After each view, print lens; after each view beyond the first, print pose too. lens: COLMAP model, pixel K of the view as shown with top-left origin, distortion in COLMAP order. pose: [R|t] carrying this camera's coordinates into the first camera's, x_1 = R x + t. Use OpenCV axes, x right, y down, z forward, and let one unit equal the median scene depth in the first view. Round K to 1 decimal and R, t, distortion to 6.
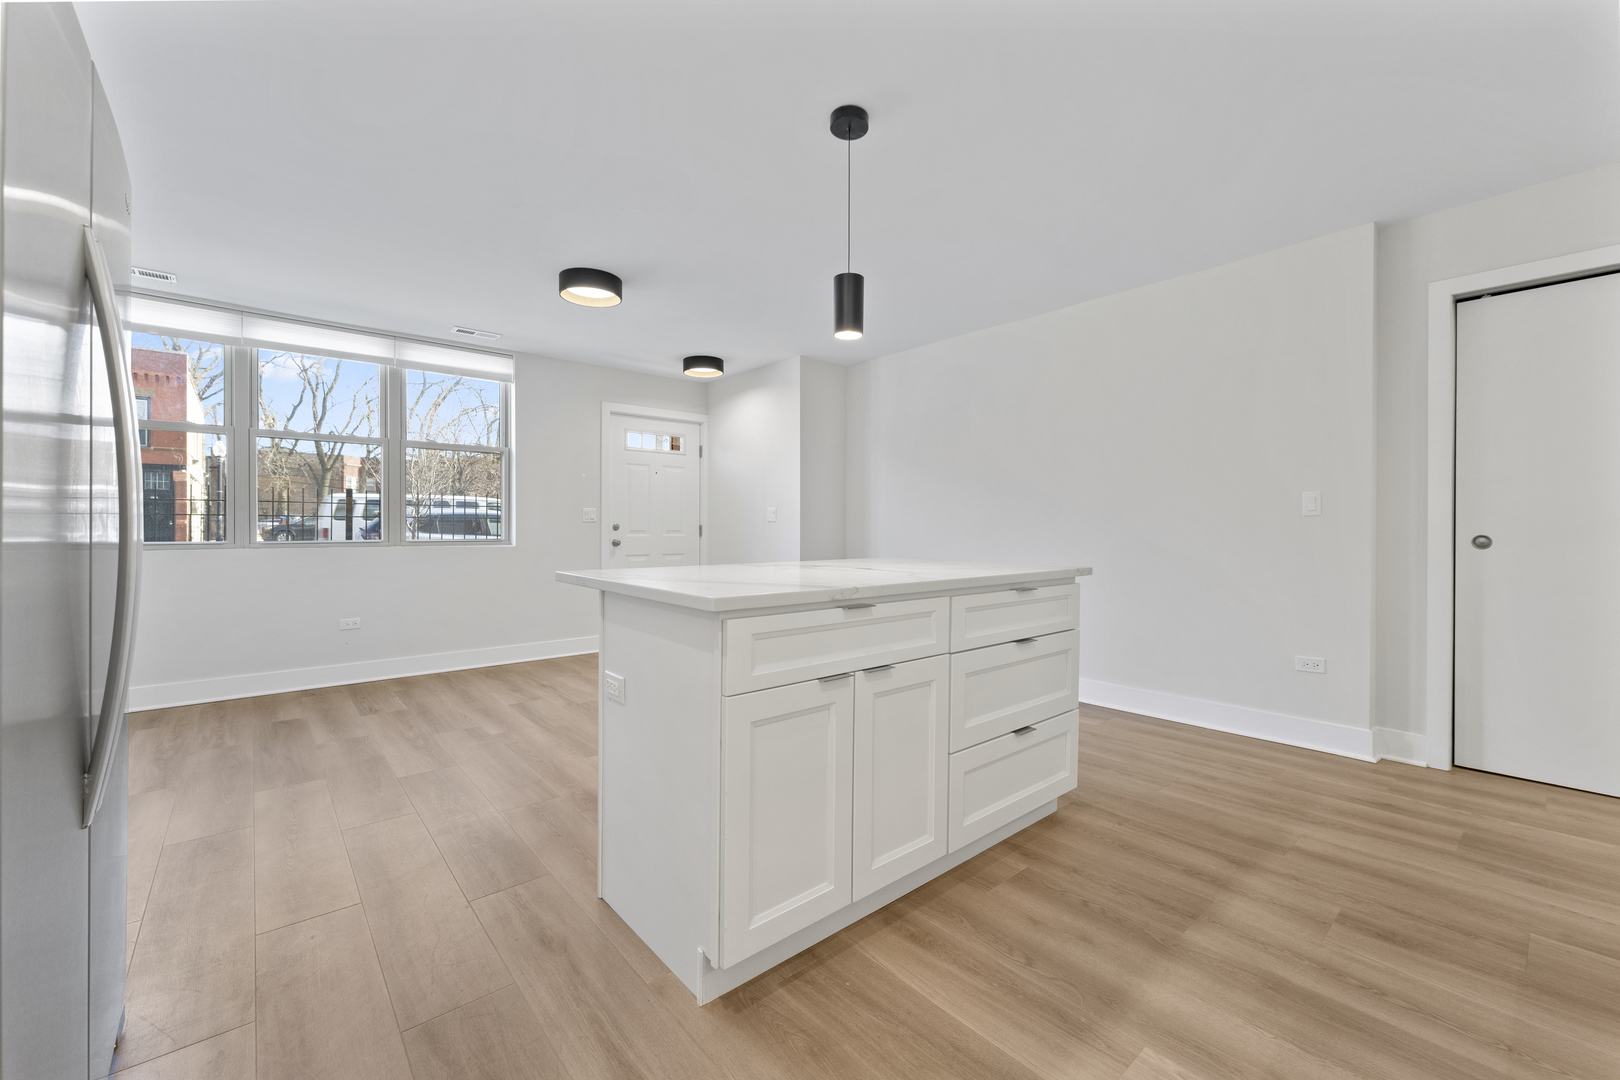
lens RADIAL K [[652.0, 0, 820.3], [0, 652.0, 529.9], [0, 0, 1]] dist [0.002848, 0.000094]
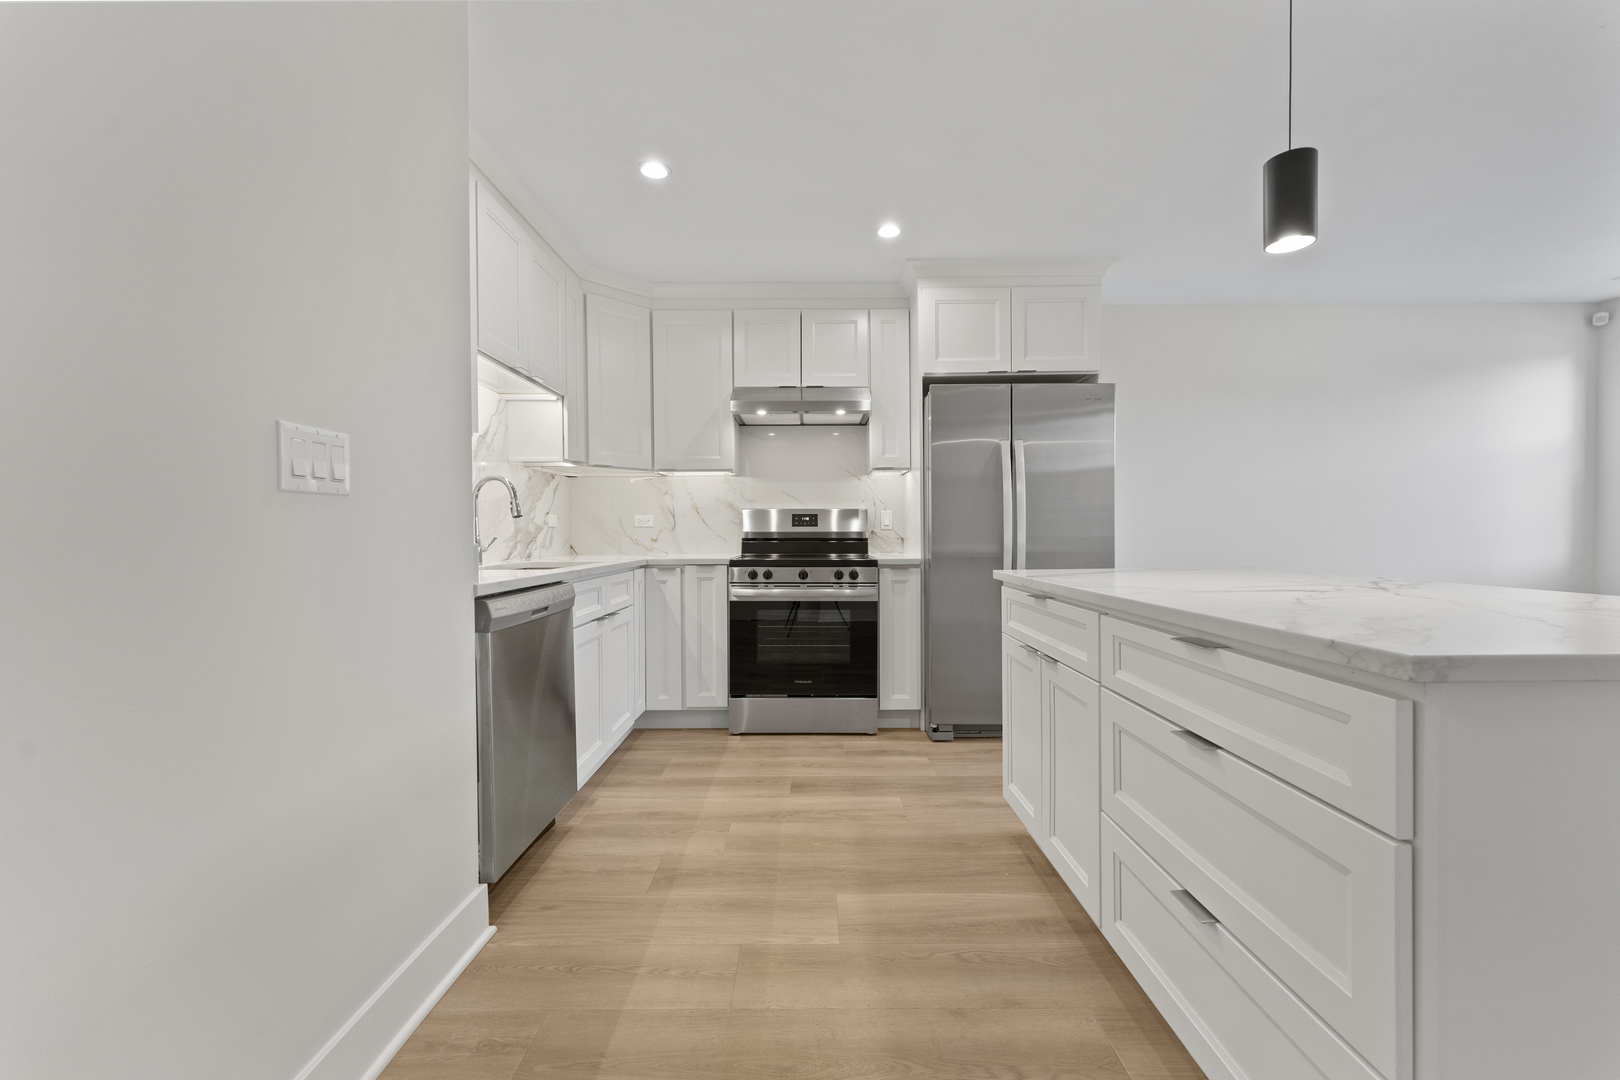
lens RADIAL K [[639.1, 0, 810.0], [0, 639.1, 540.0], [0, 0, 1]] dist [-0.000297, -0.000104]
pose [[-0.657268, 0.011403, -0.753571, 0.790901], [0.003311, 0.999920, 0.012243, -0.000259], [0.753650, 0.005552, -0.657253, 0.959380]]
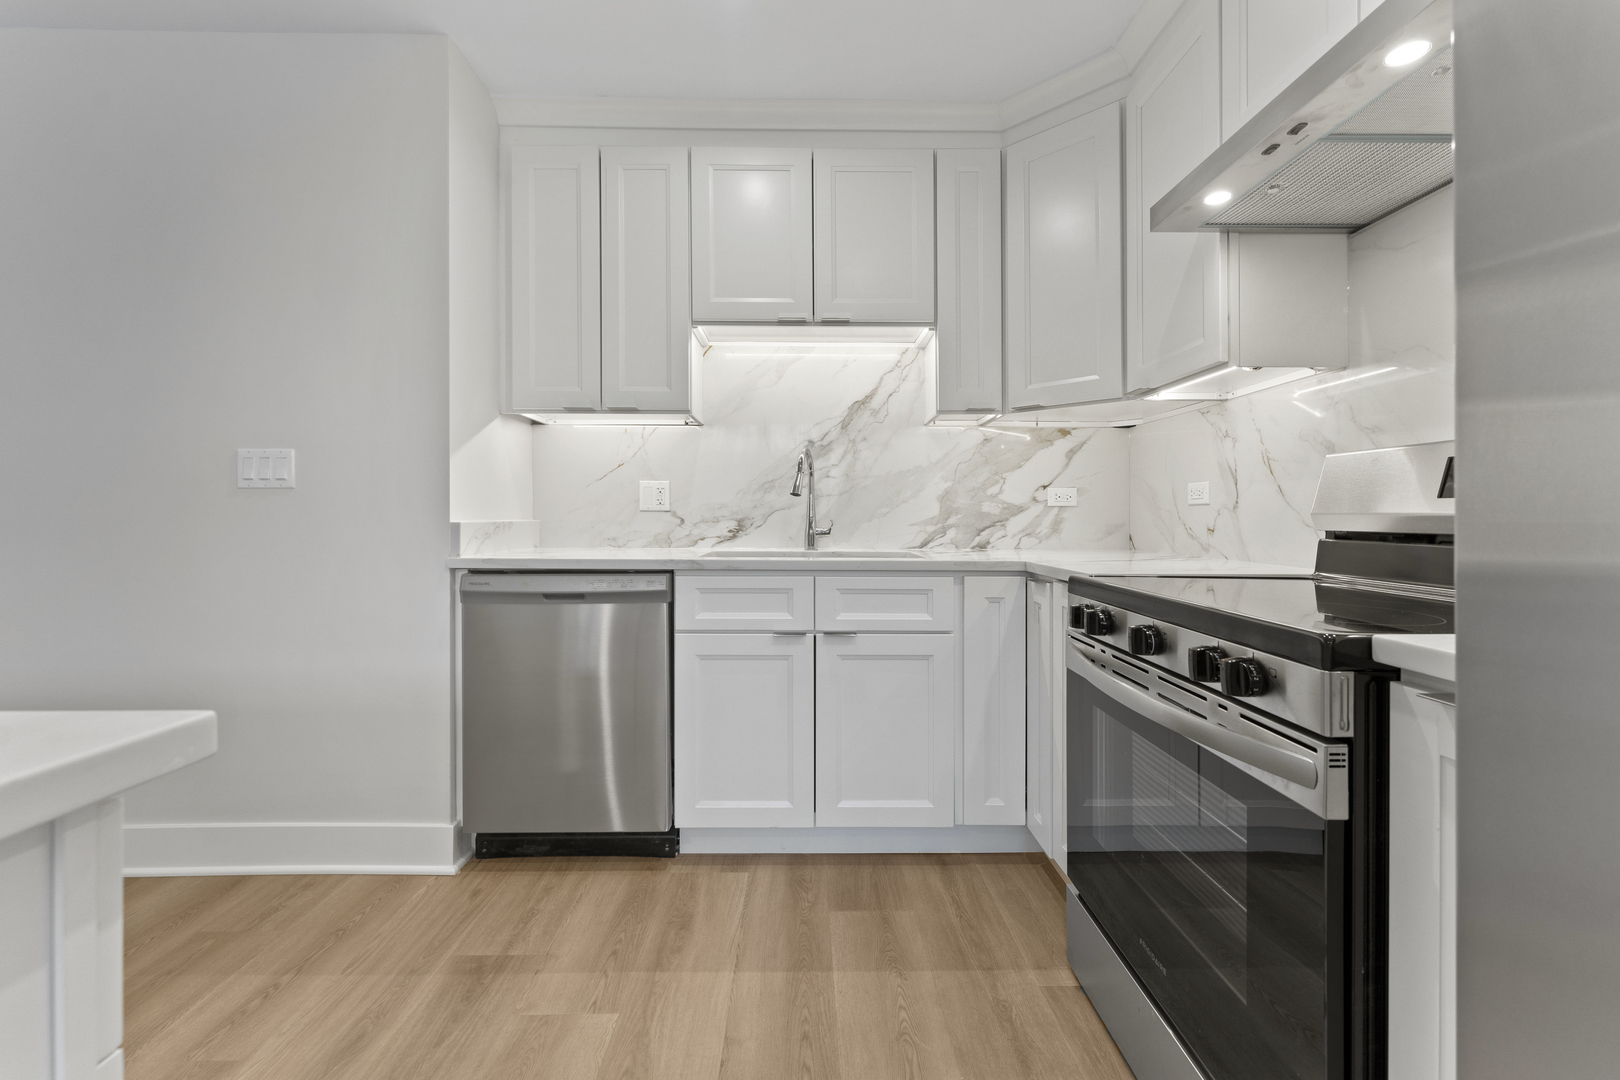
lens RADIAL K [[666.1, 0, 814.9], [0, 666.1, 517.3], [0, 0, 1]] dist [0.001388, -0.000035]
pose [[-0.766221, -0.004045, 0.642565, -0.337304], [-0.002919, 0.999992, 0.002814, 0.001078], [-0.642571, 0.000280, -0.766226, 0.583428]]
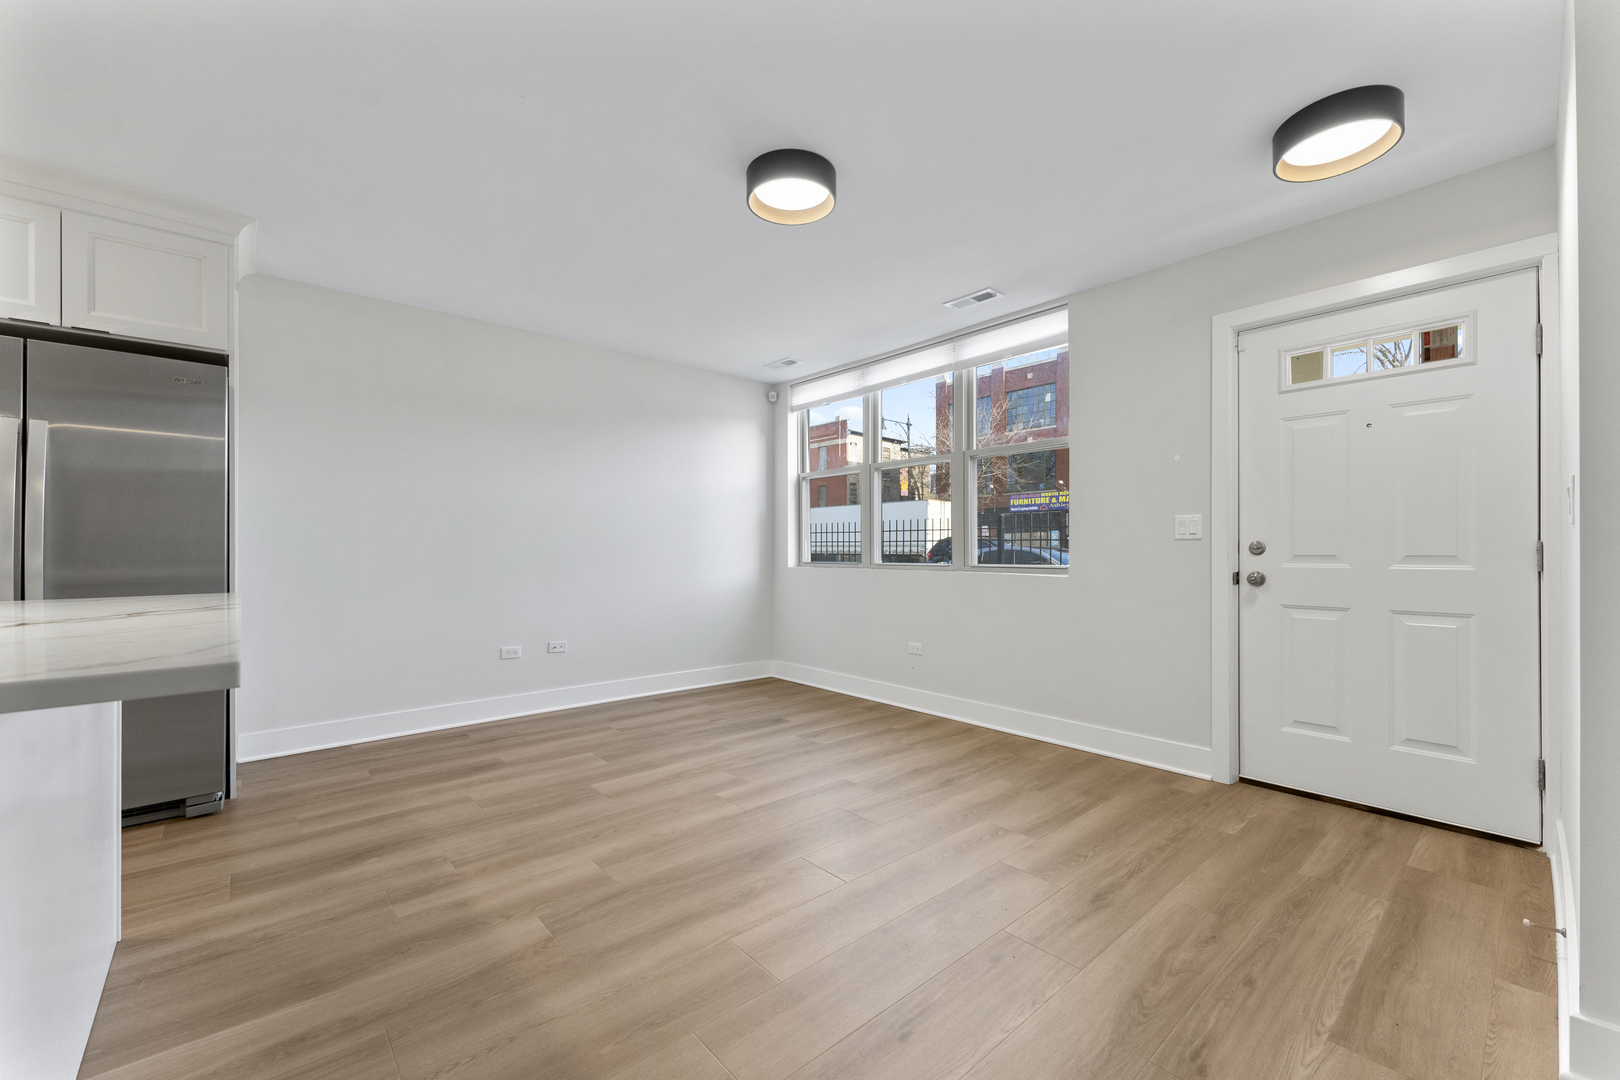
lens RADIAL K [[648.0, 0, 813.3], [0, 648.0, 548.0], [0, 0, 1]] dist [0.001952, 0.000085]
pose [[0.002580, -0.007118, -0.999971, 0.464006], [-0.003639, 0.999968, -0.007127, 0.000225], [0.999990, 0.003657, 0.002554, 1.534923]]
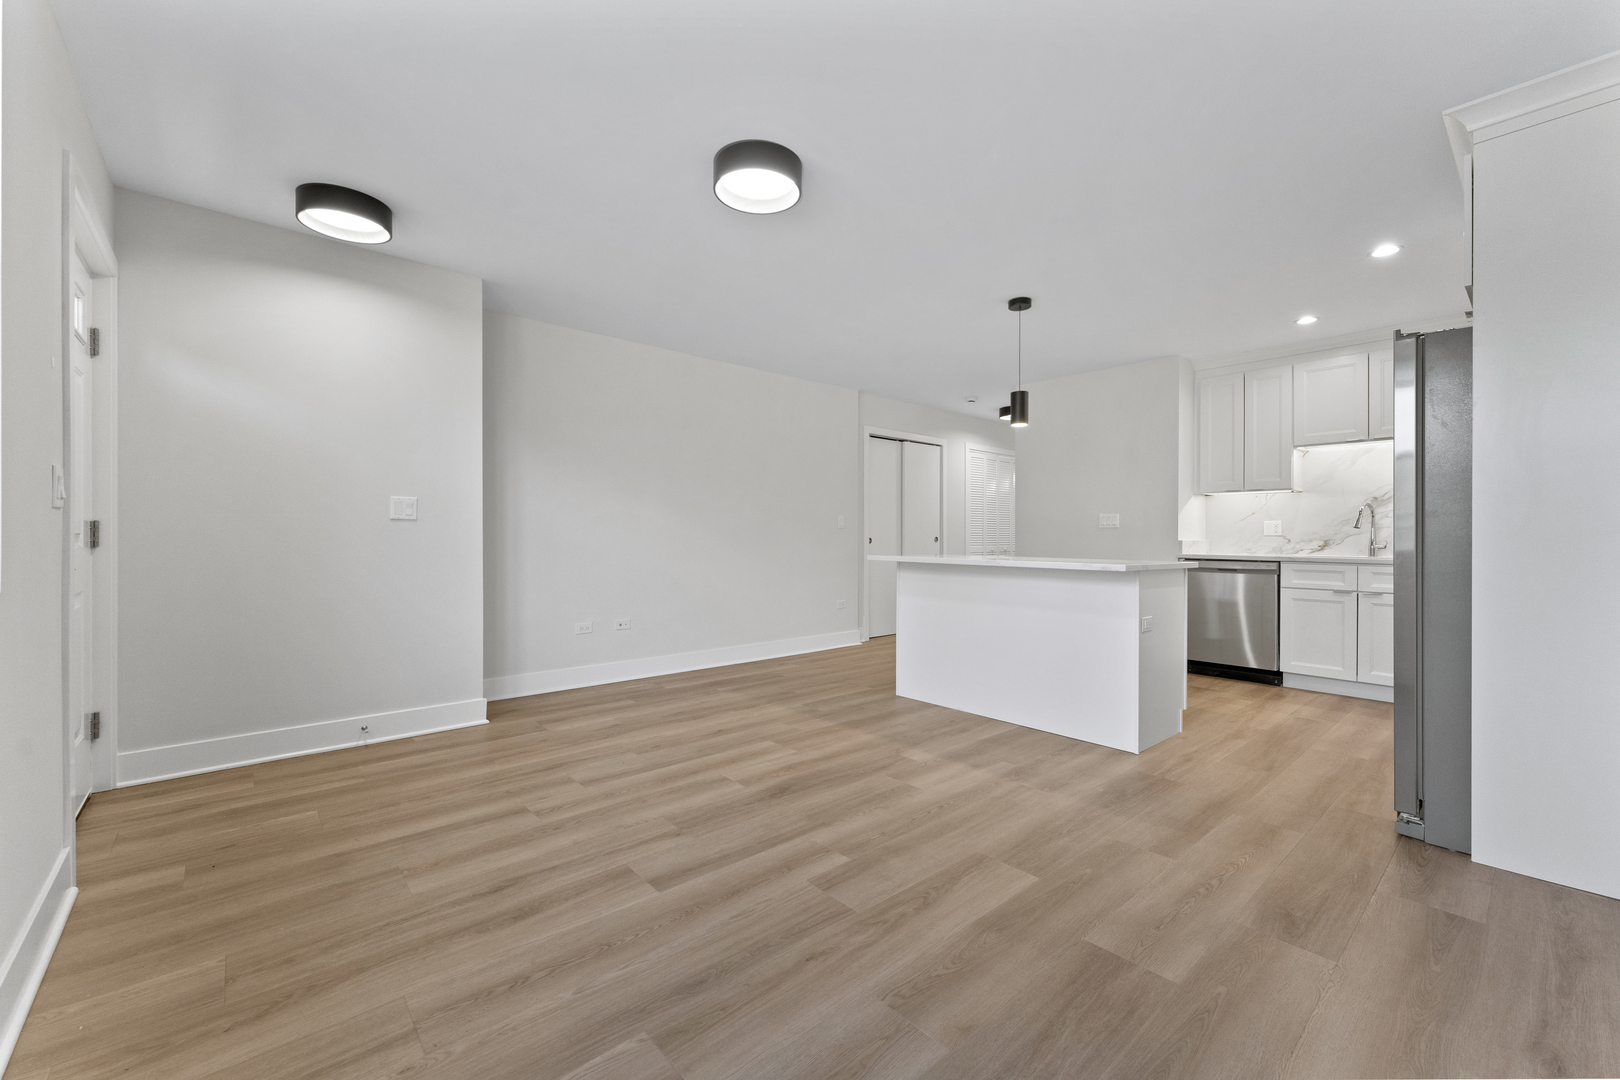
lens RADIAL K [[646.7, 0, 812.0], [0, 646.7, 541.9], [0, 0, 1]] dist [0.000818, -0.000236]
pose [[-0.001020, -0.010637, 0.999943, -1.539665], [-0.004553, 0.999933, 0.010632, -0.001054], [-0.999989, -0.004542, -0.001068, 1.418870]]
